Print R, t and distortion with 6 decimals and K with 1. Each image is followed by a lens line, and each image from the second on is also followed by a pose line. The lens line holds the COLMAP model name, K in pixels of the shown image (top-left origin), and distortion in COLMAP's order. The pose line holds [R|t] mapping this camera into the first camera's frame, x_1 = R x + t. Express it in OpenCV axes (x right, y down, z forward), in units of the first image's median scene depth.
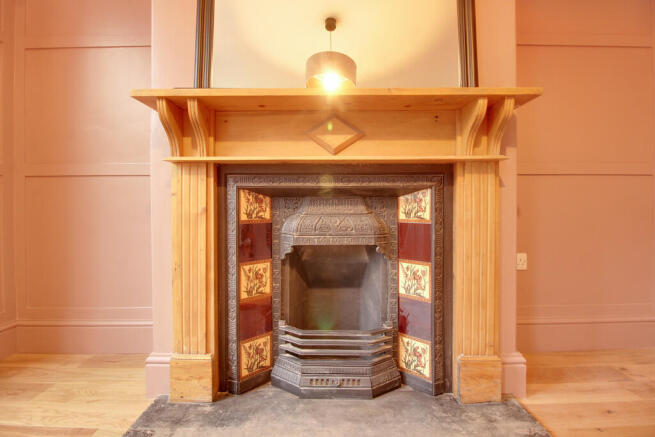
lens RADIAL K [[360.4, 0, 327.5], [0, 360.4, 212.8], [0, 0, 1]] dist [-0.019304, 0.000123]
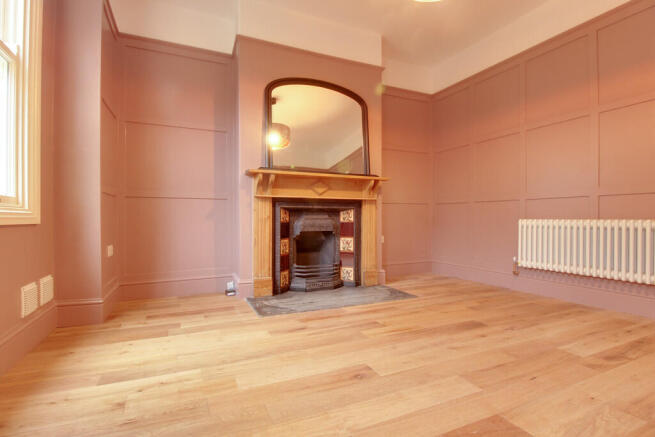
lens RADIAL K [[321.6, 0, 327.5], [0, 321.6, 218.5], [0, 0, 1]] dist [-0.000049, -0.000015]
pose [[0.935957, 0.003128, 0.352101, -0.713976], [-0.000185, 0.999965, -0.008392, 0.019895], [-0.352114, 0.007789, 0.935925, -1.136562]]
